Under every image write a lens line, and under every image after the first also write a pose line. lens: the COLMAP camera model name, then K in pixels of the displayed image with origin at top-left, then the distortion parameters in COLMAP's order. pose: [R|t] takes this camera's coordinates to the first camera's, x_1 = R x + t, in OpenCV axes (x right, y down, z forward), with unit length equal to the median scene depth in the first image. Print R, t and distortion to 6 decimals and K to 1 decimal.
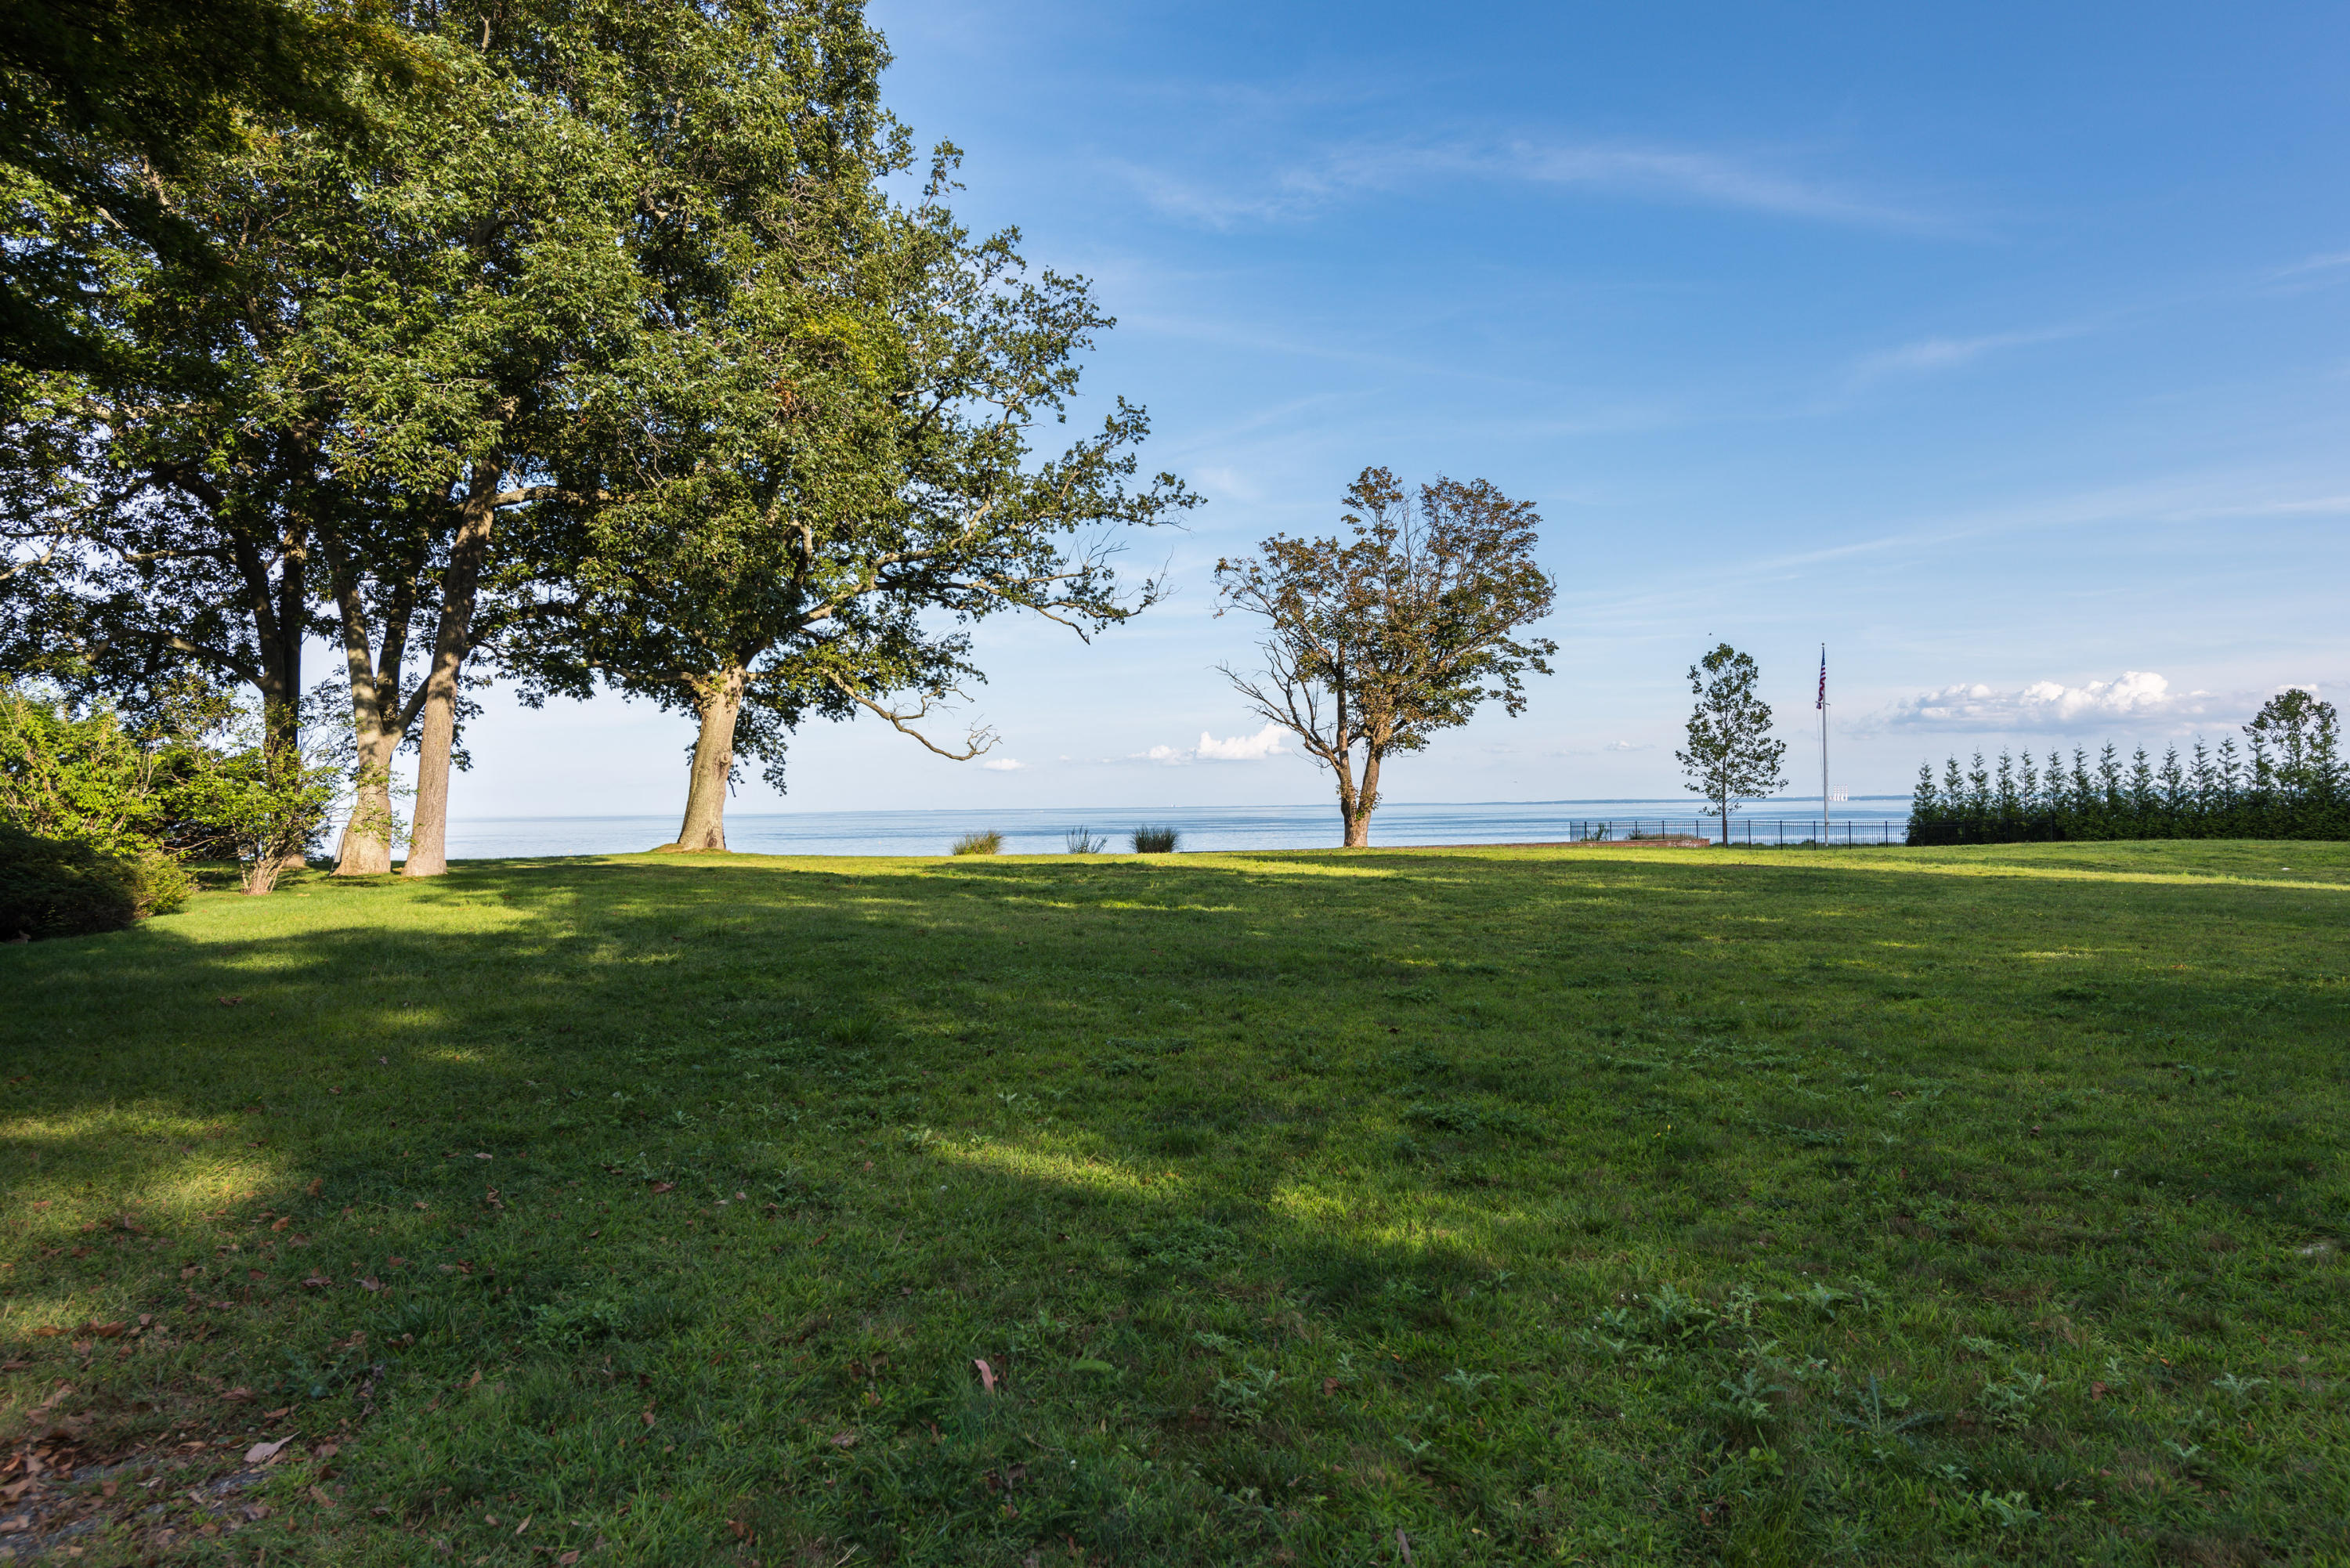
lens RADIAL K [[1555.5, 0, 1180.8], [0, 1555.5, 811.4], [0, 0, 1]] dist [0.002762, 0.000823]
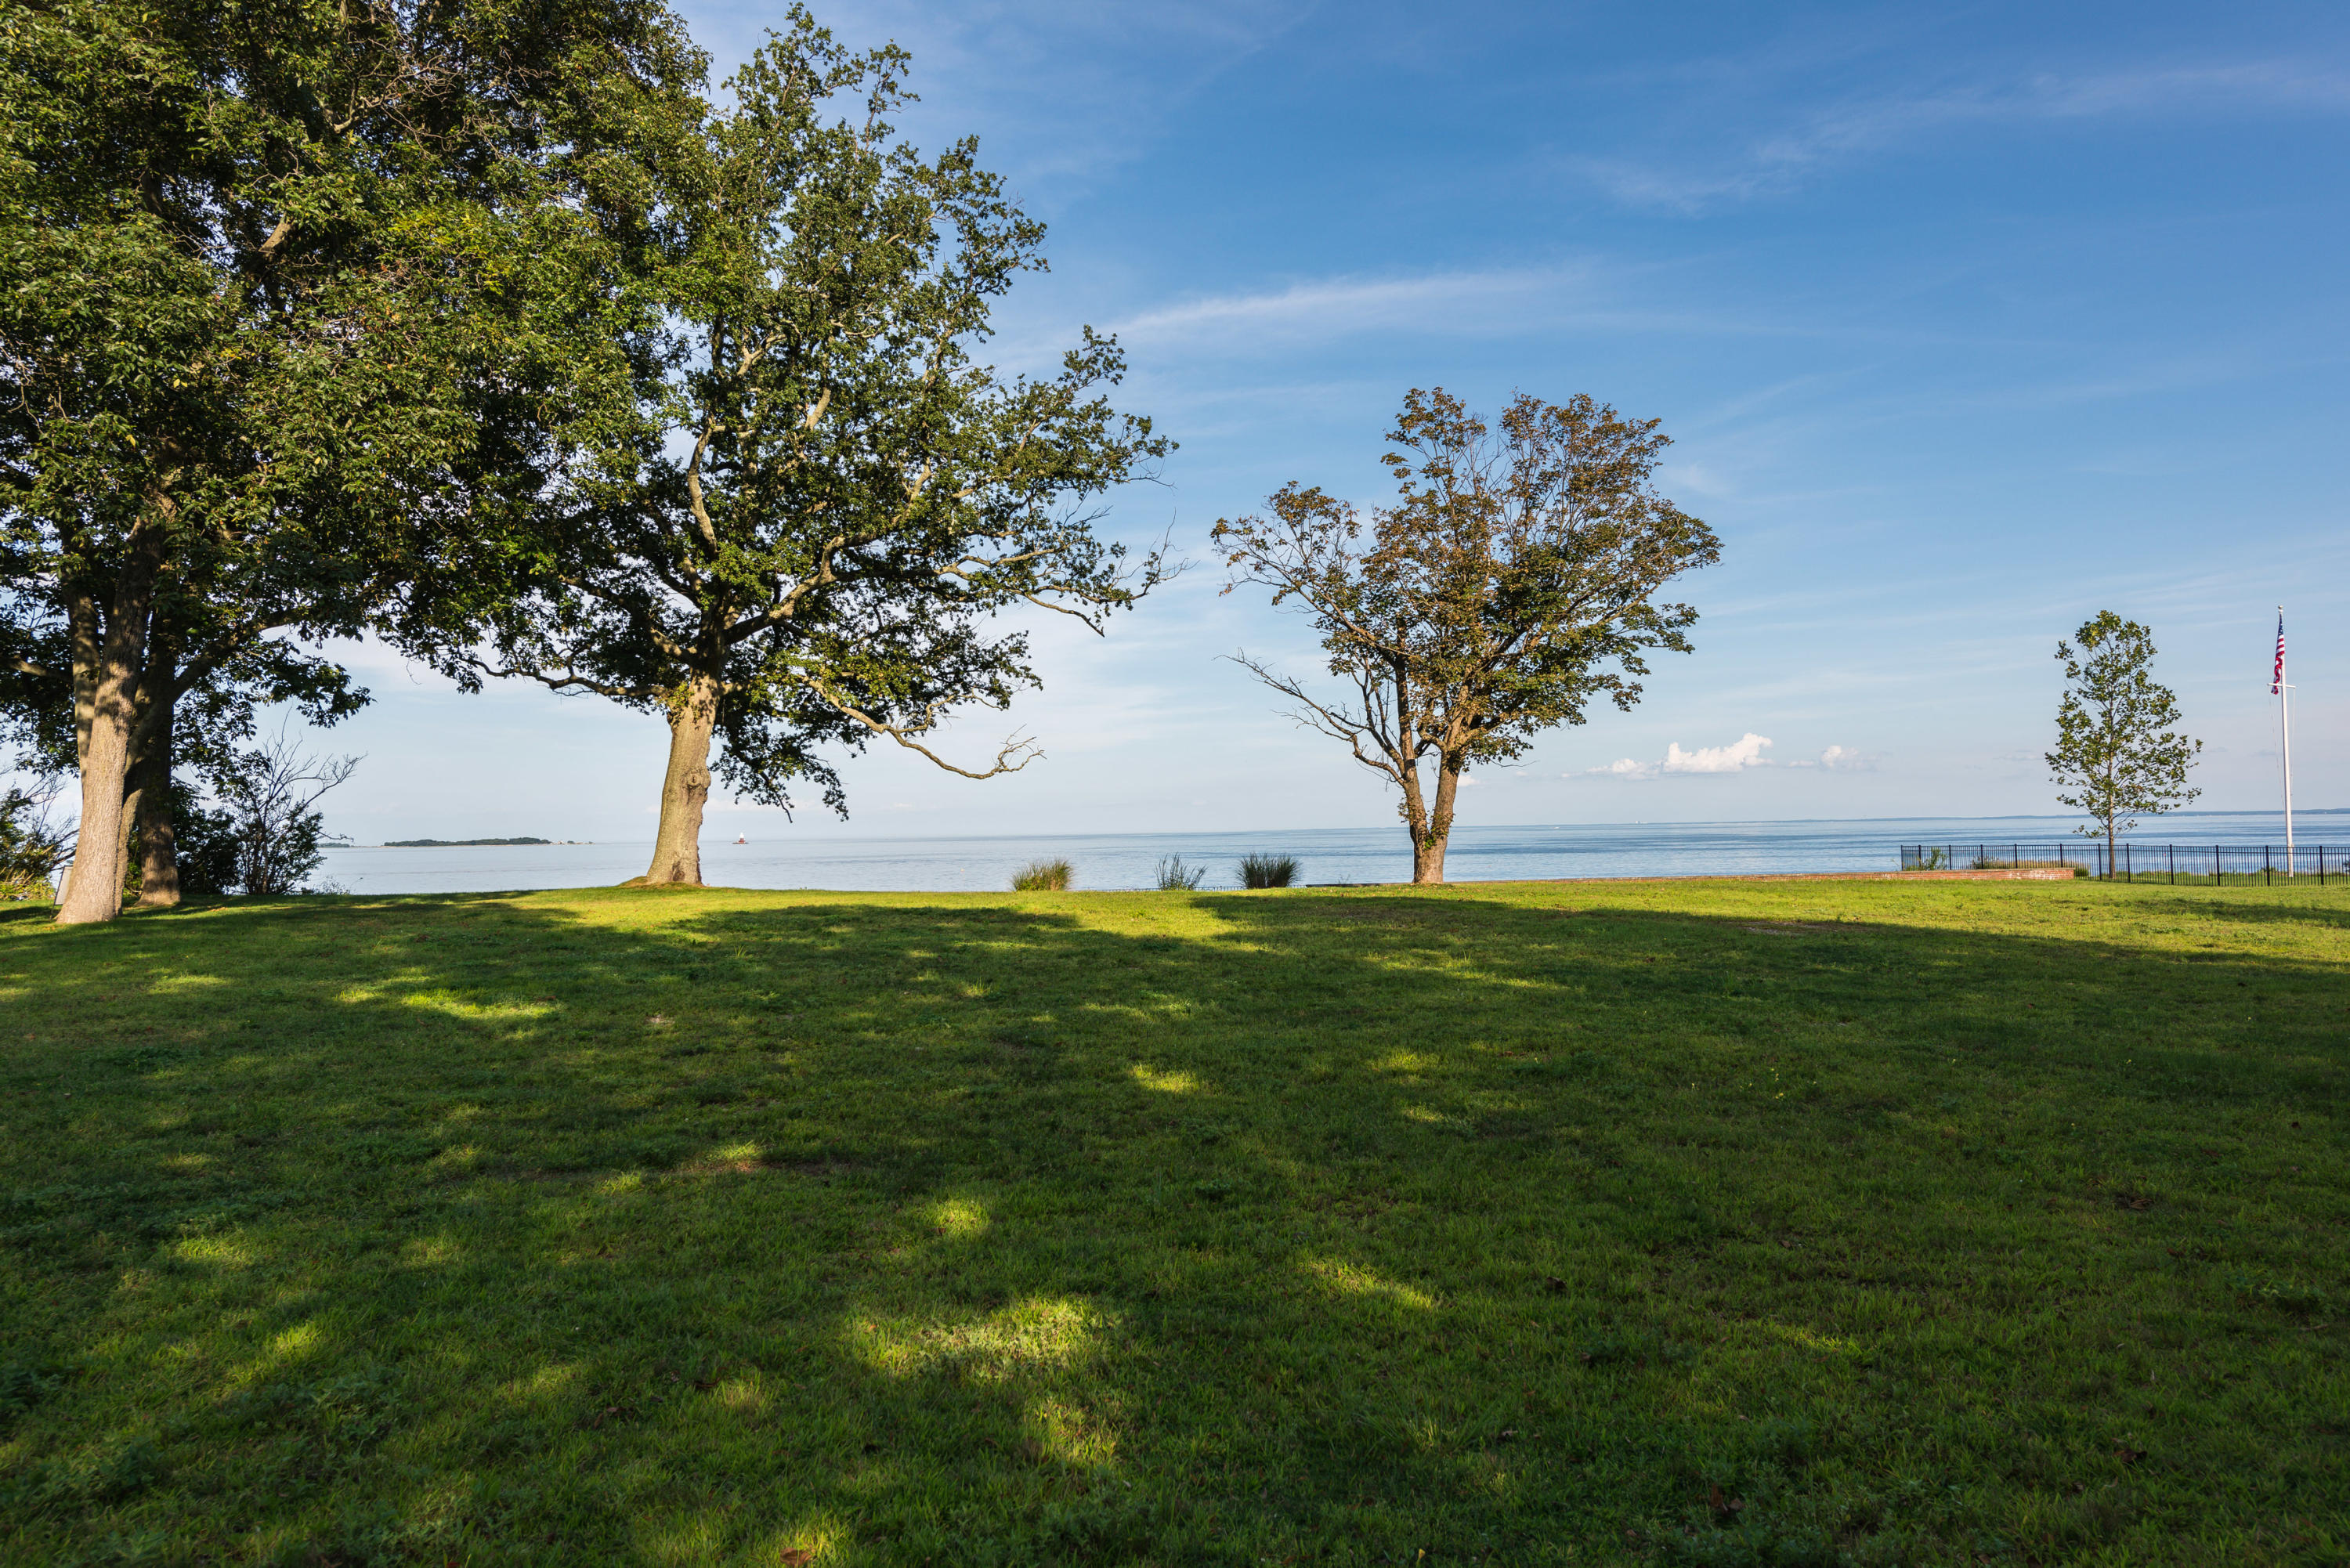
lens RADIAL K [[1555.5, 0, 1180.8], [0, 1555.5, 811.4], [0, 0, 1]] dist [0.002762, 0.000823]
pose [[0.956092, -0.007893, -0.292961, 0.220337], [0.004737, 0.999923, -0.011481, -0.004897], [0.293029, 0.009589, 0.956055, 0.222066]]
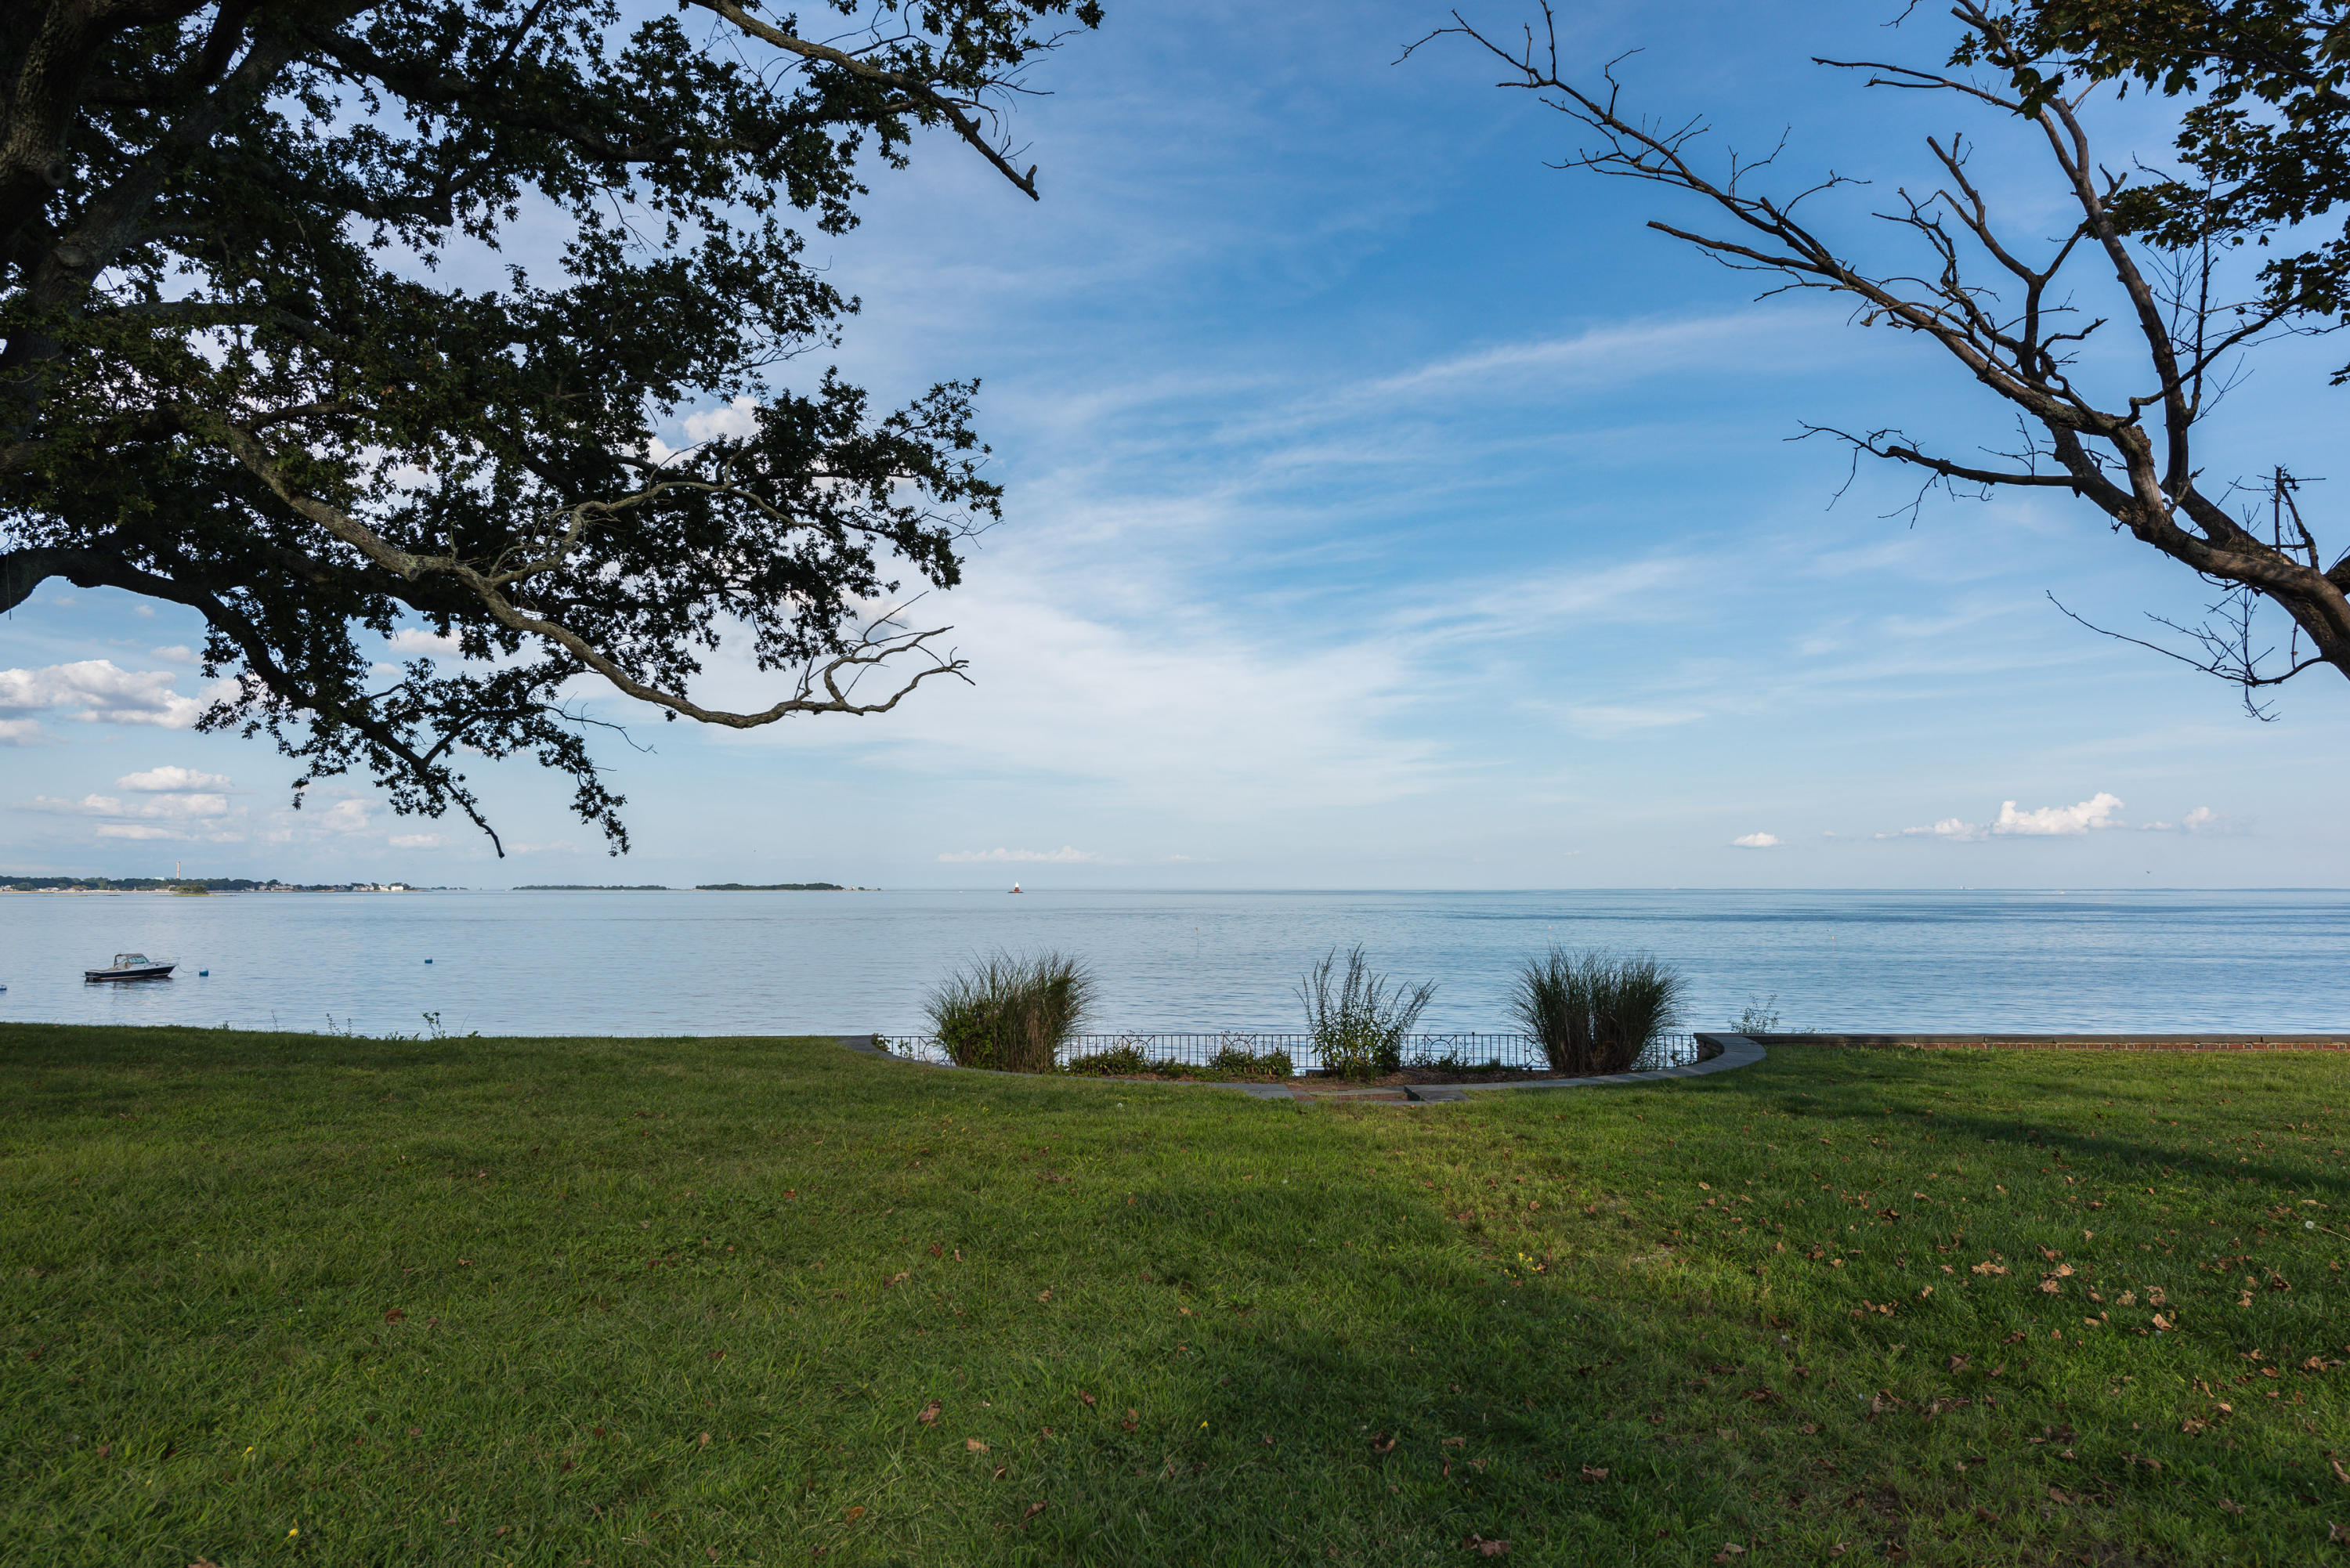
lens RADIAL K [[1555.5, 0, 1180.8], [0, 1555.5, 811.4], [0, 0, 1]] dist [0.002762, 0.000823]
pose [[0.890000, -0.009518, -0.455861, 0.065127], [-0.013005, 0.998845, -0.046246, -0.005303], [0.455774, 0.047087, 0.888849, 0.803808]]
